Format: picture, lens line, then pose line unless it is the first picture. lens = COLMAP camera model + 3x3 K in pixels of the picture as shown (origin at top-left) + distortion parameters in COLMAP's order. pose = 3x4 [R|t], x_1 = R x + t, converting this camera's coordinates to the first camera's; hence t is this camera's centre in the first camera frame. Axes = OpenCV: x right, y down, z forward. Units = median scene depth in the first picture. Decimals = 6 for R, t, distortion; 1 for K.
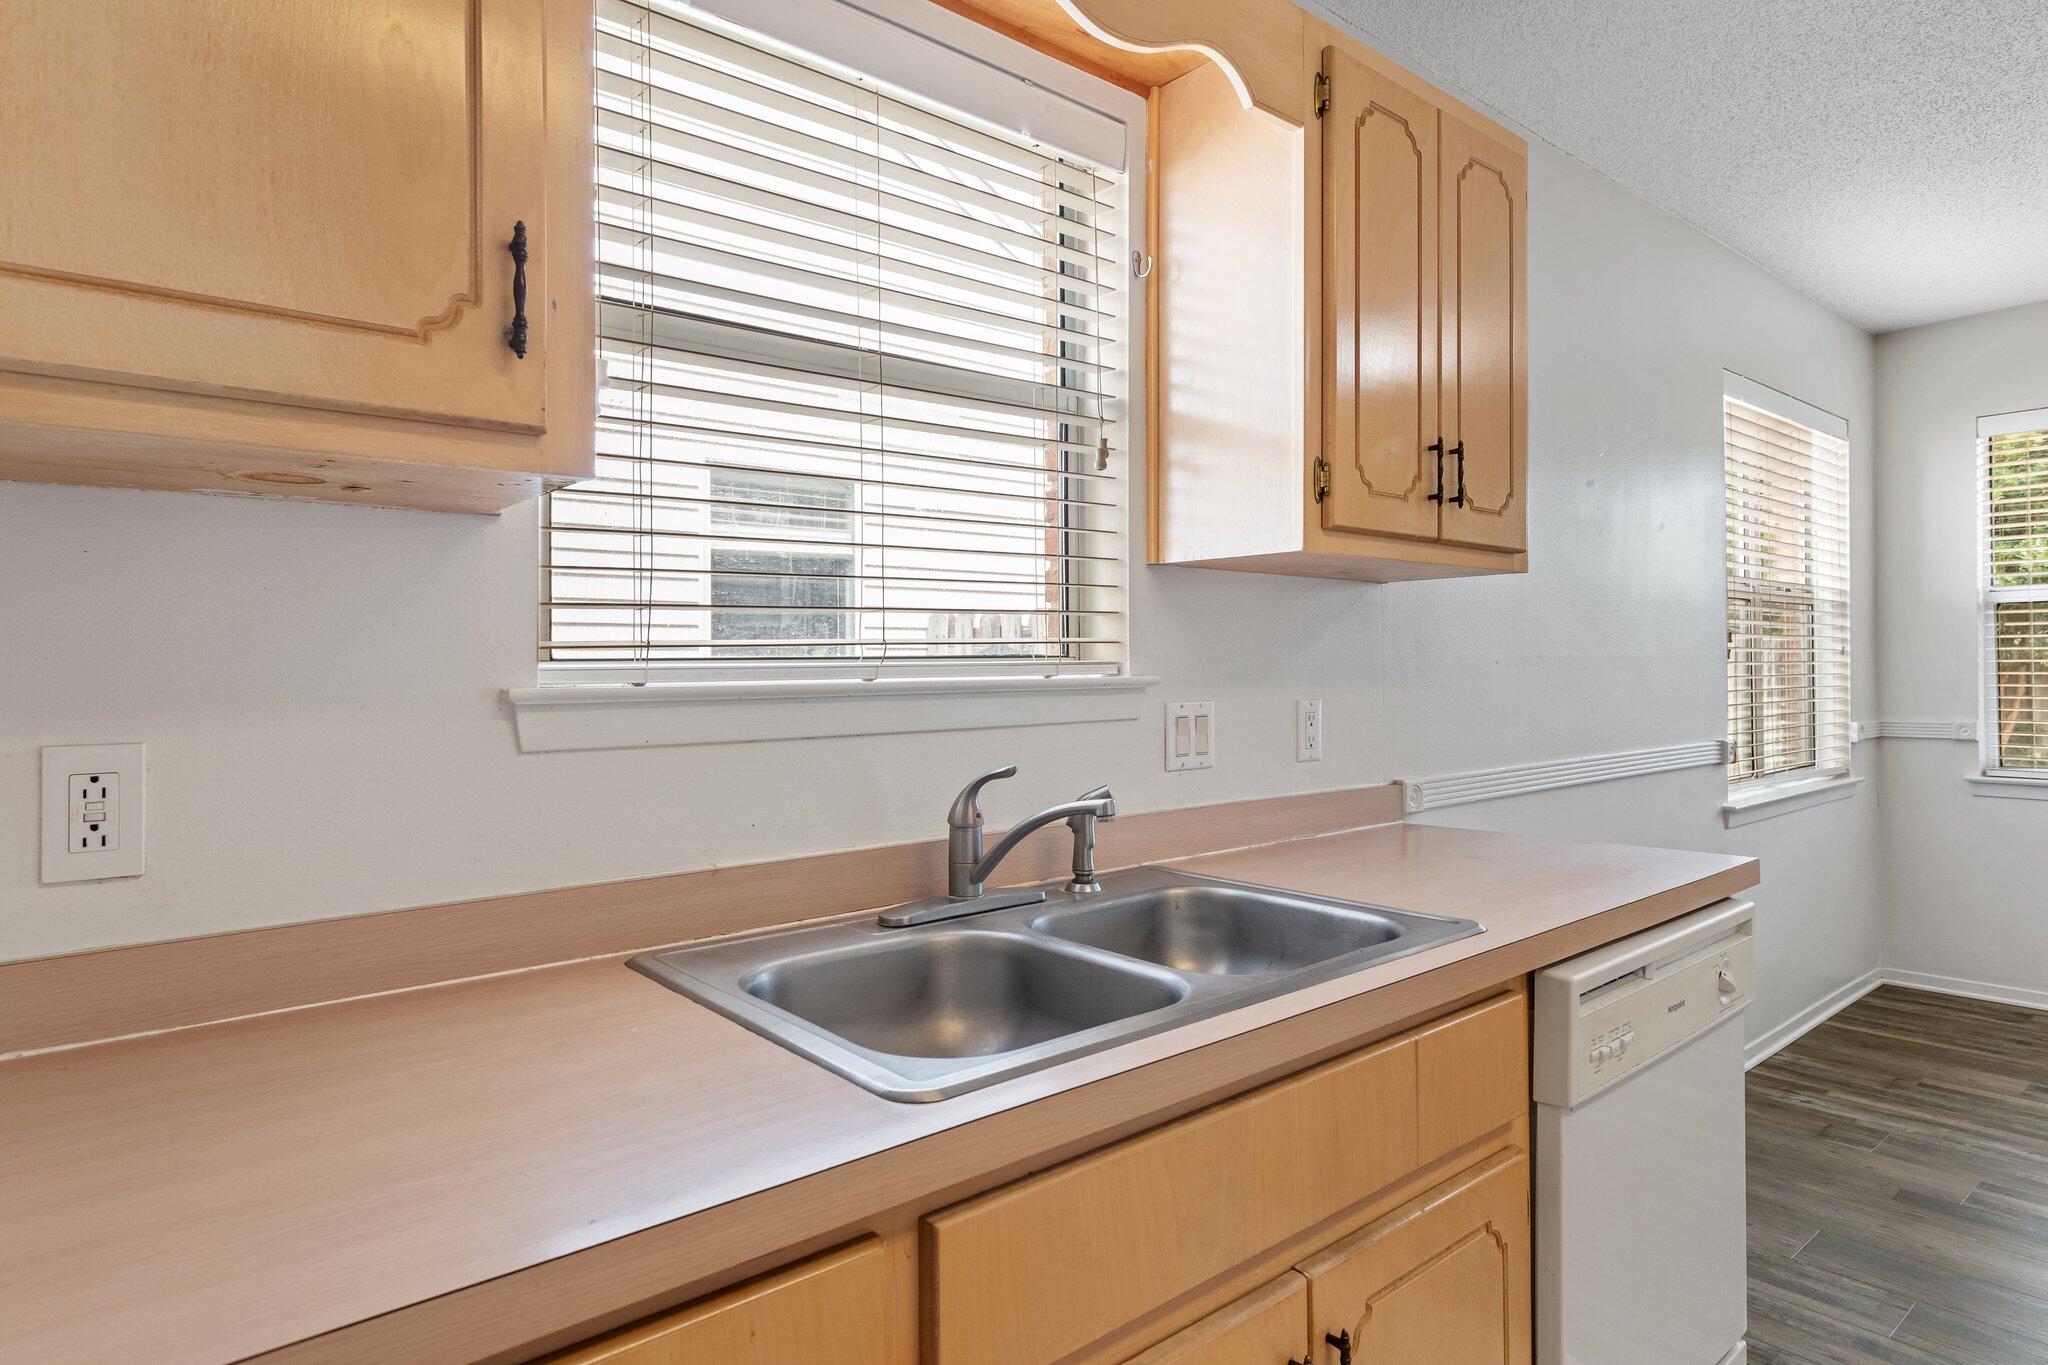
lens RADIAL K [[1156.6, 0, 1025.6], [0, 1156.6, 665.7], [0, 0, 1]] dist [-0.001156, -0.000066]
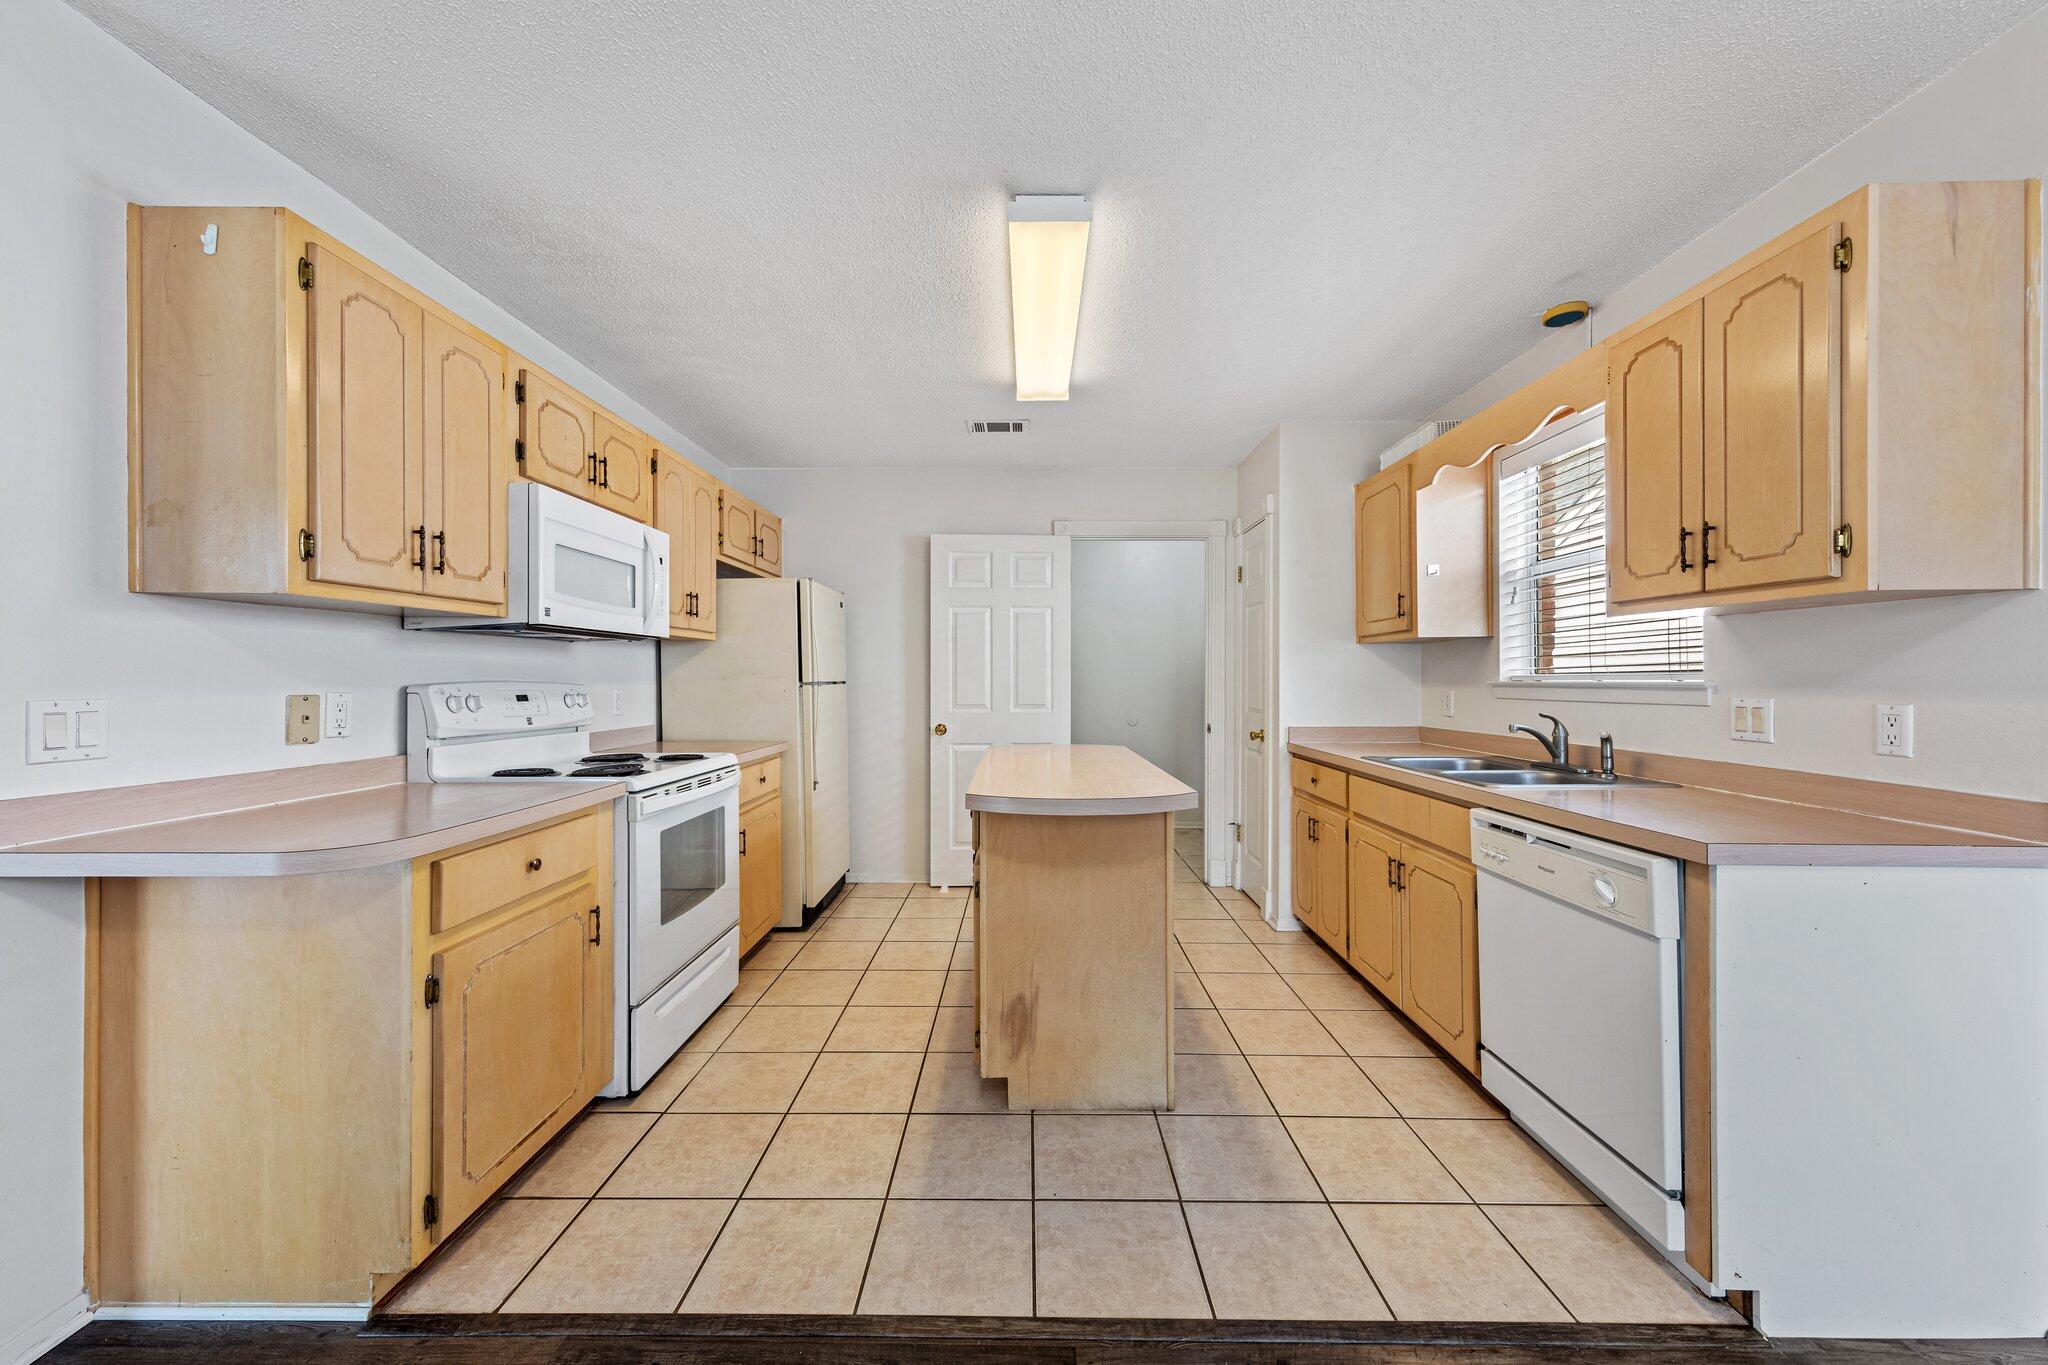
lens RADIAL K [[745.8, 0, 1024.6], [0, 745.8, 677.4], [0, 0, 1]] dist [0.002185, -0.000140]
pose [[-0.651812, 0.009596, -0.758320, 1.414586], [0.010675, 0.999937, 0.003478, -0.010540], [0.758306, -0.005828, -0.651873, 0.829485]]
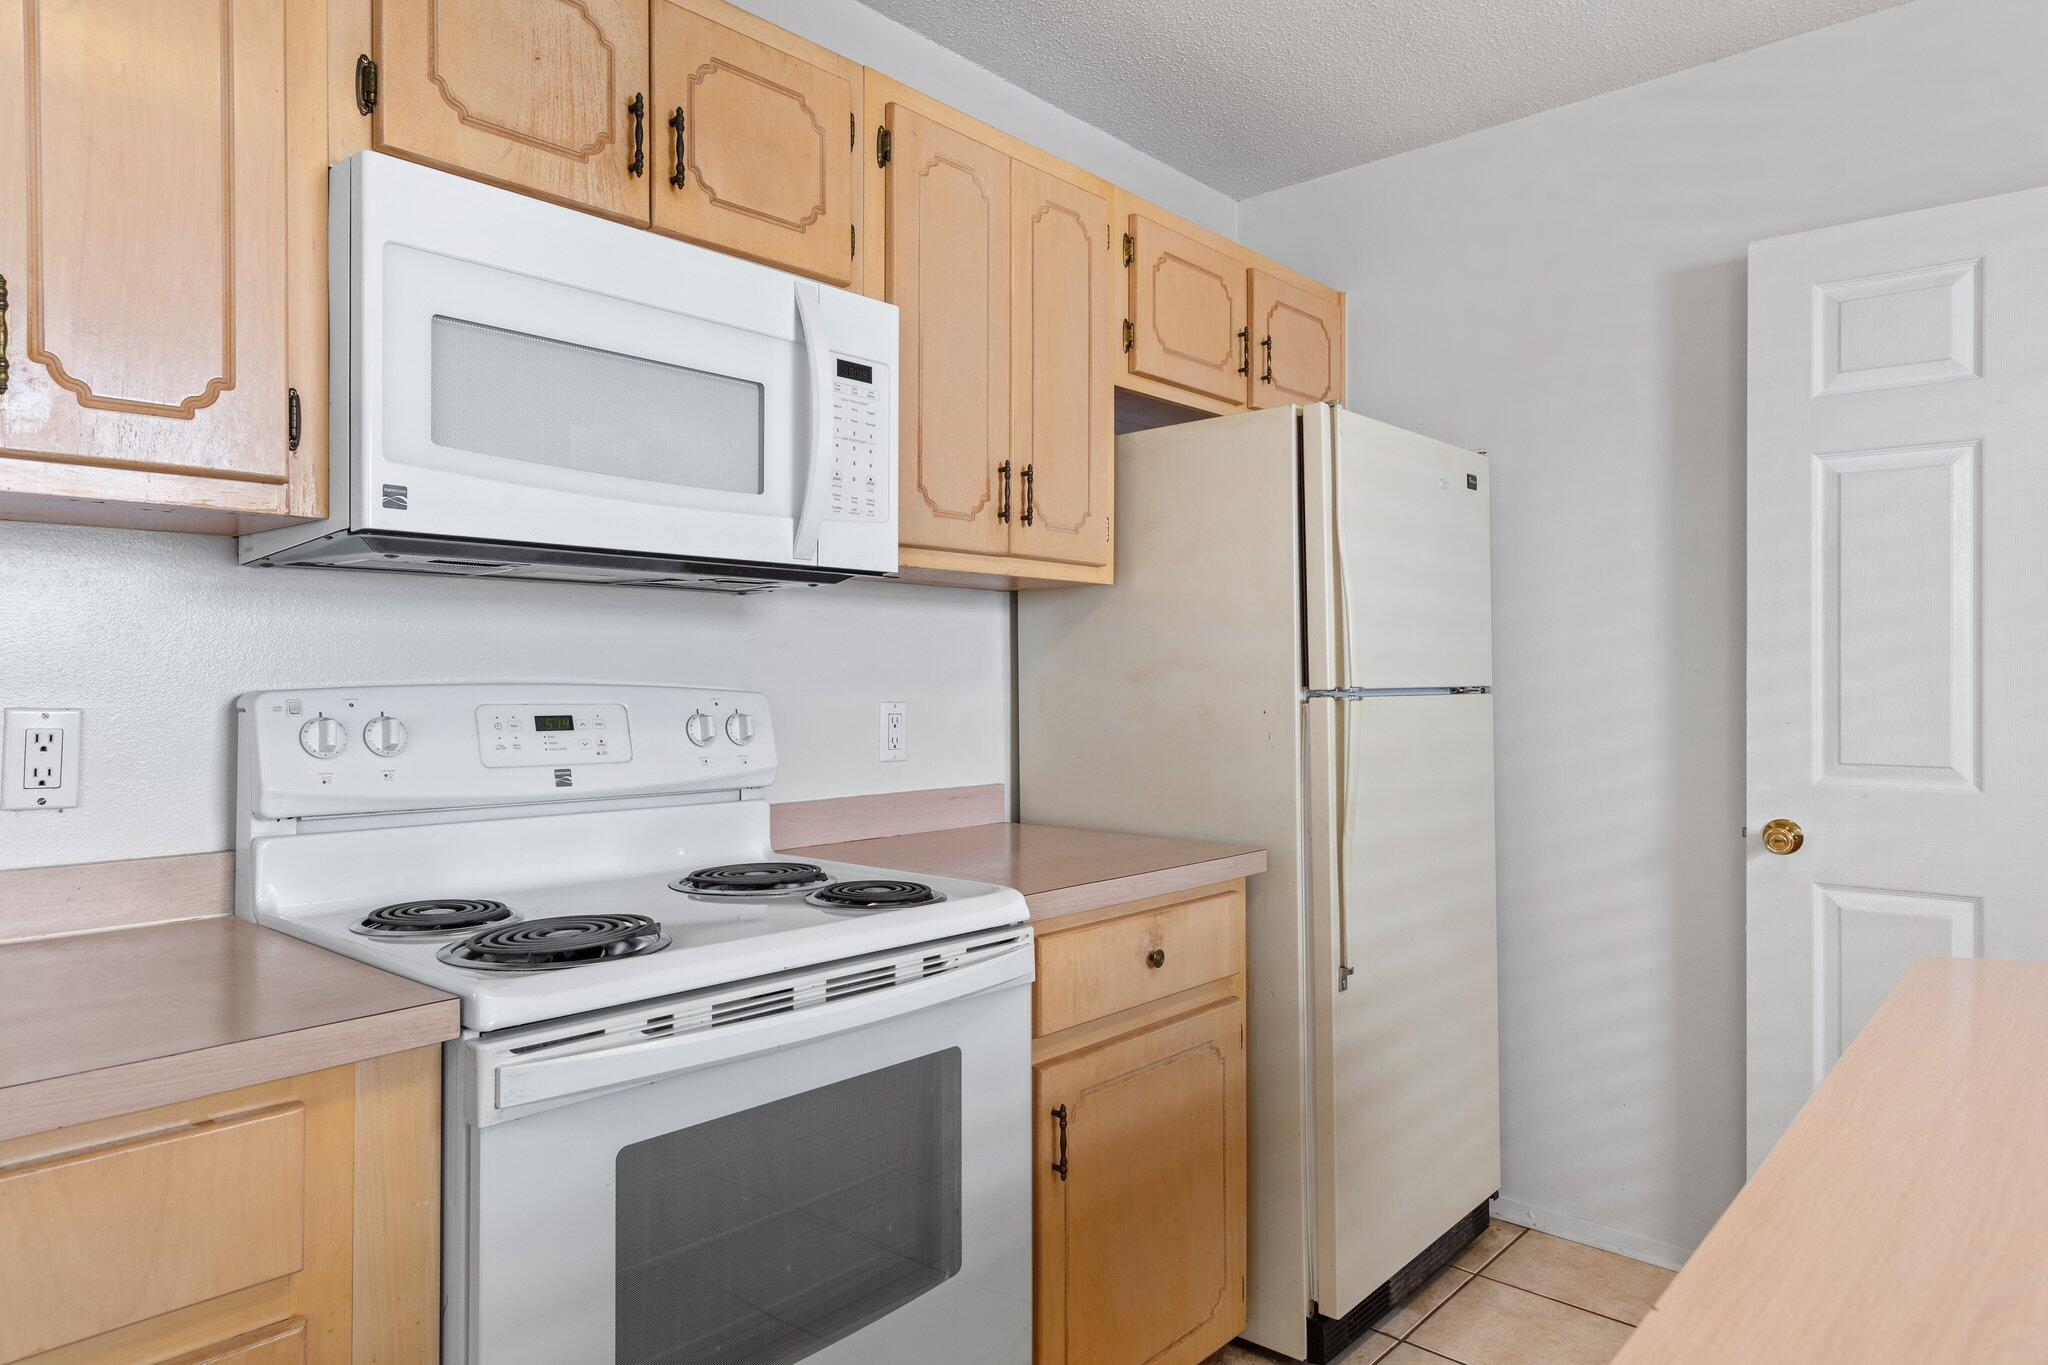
lens RADIAL K [[1270.4, 0, 1022.4], [0, 1270.4, 665.2], [0, 0, 1]] dist [0.000209, 0.008615]
pose [[-0.989977, 0.006153, -0.141091, 1.117941], [0.007808, 0.999907, -0.011179, -0.009514], [0.141009, -0.012169, -0.989933, 0.580648]]
